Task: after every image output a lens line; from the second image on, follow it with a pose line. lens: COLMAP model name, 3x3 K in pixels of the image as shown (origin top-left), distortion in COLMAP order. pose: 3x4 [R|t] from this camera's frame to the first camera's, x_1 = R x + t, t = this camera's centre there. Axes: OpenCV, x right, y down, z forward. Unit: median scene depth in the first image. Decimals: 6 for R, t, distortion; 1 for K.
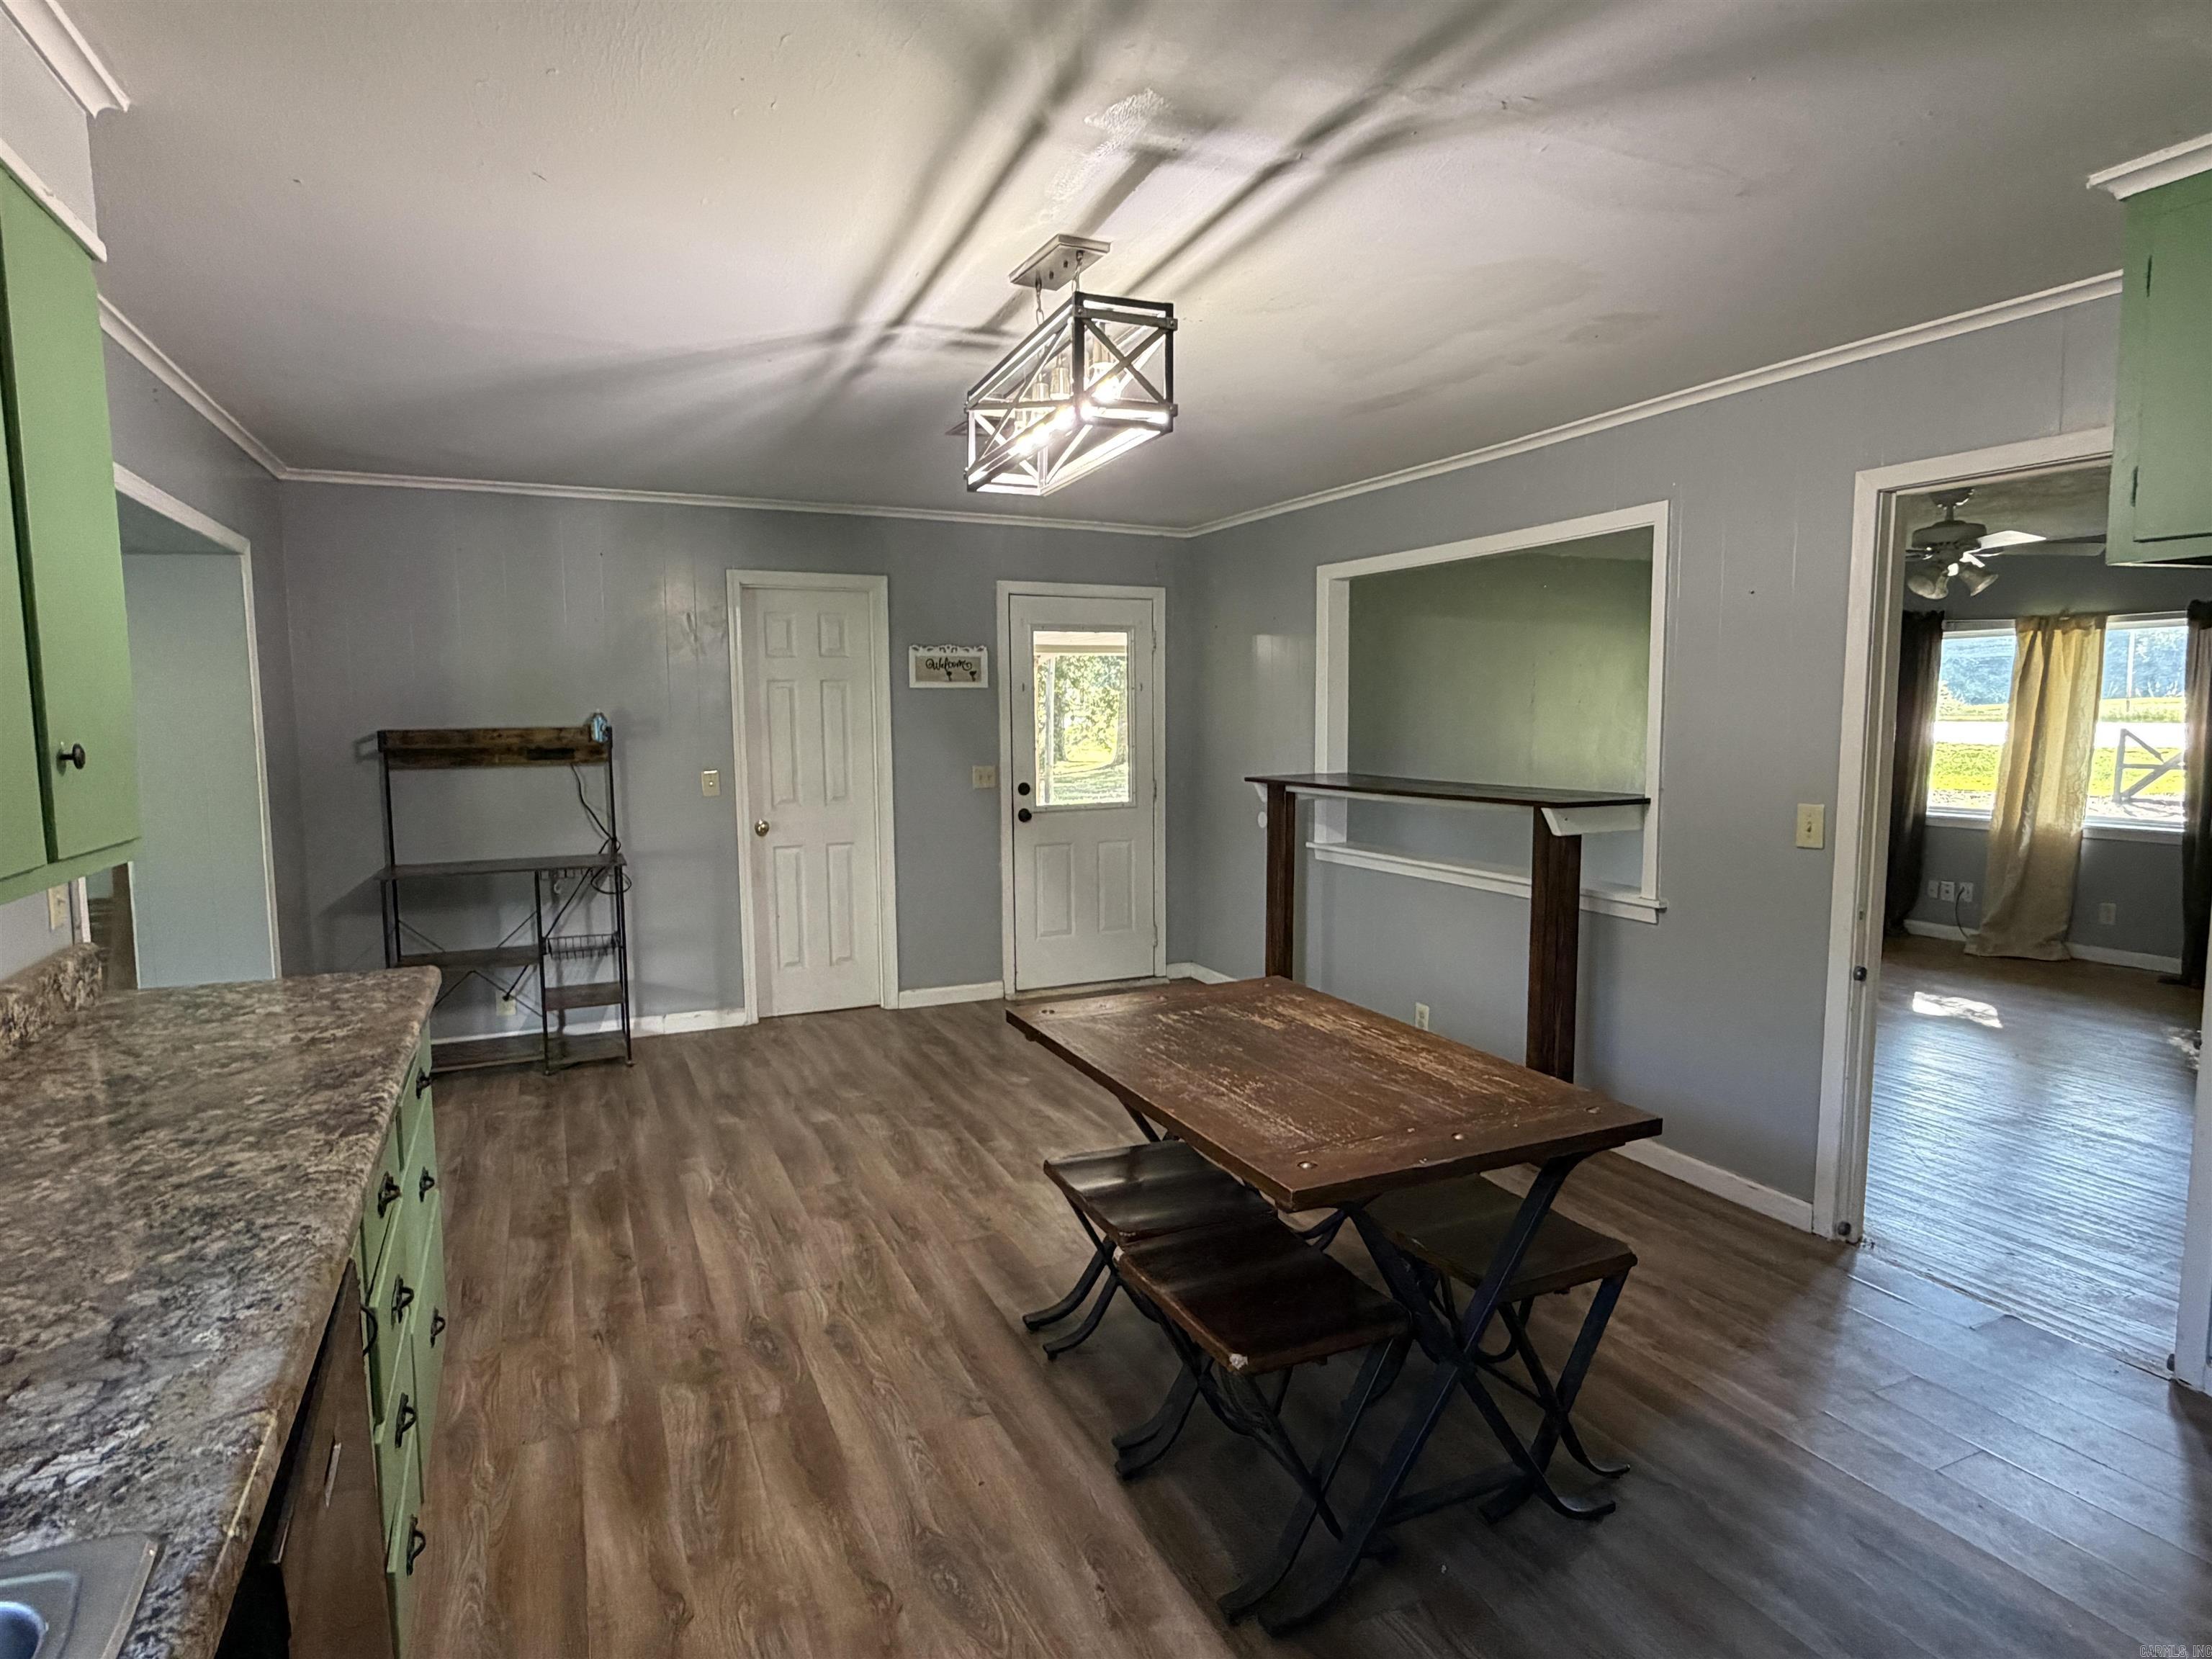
lens RADIAL K [[1221.3, 0, 1125.6], [0, 1221.3, 843.0], [0, 0, 1]] dist [0.002568, 0.000357]
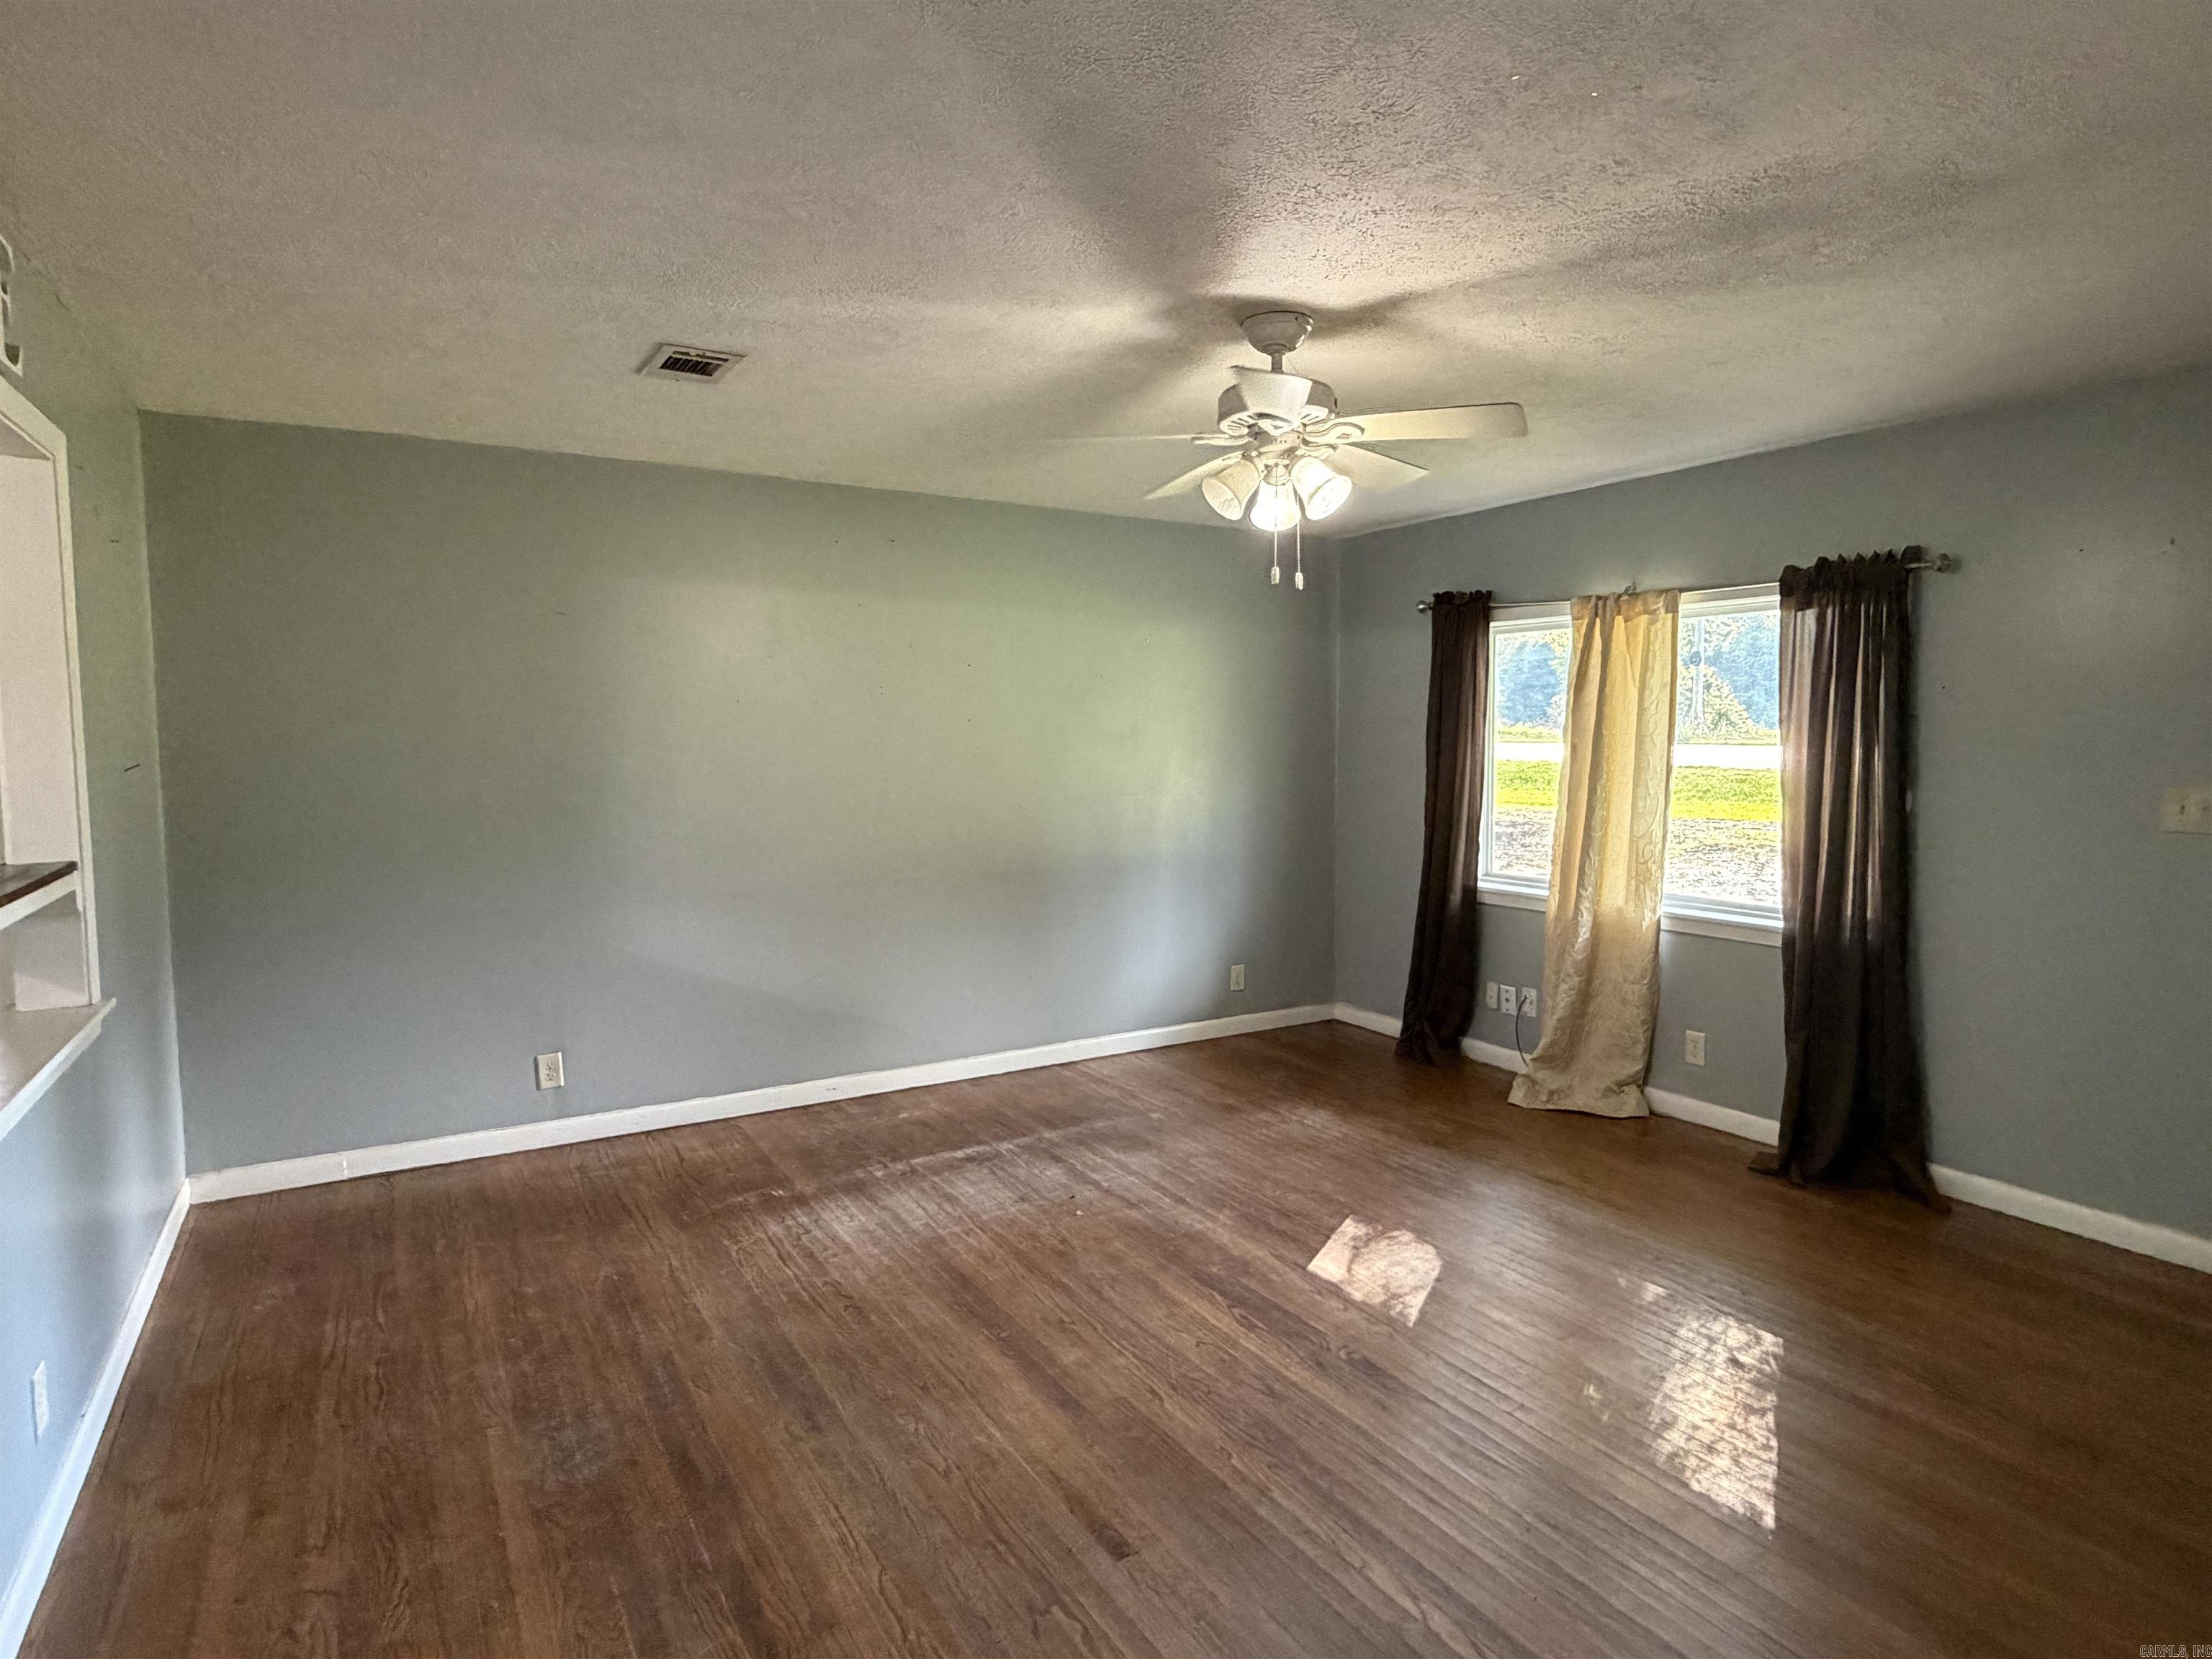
lens RADIAL K [[1221.3, 0, 1107.7], [0, 1221.3, 831.5], [0, 0, 1]] dist [0.002568, 0.000357]
pose [[0.995754, -0.002364, 0.092029, 0.420642], [0.004585, 0.999703, -0.023929, -0.042698], [-0.091945, 0.024249, 0.995469, 0.367049]]
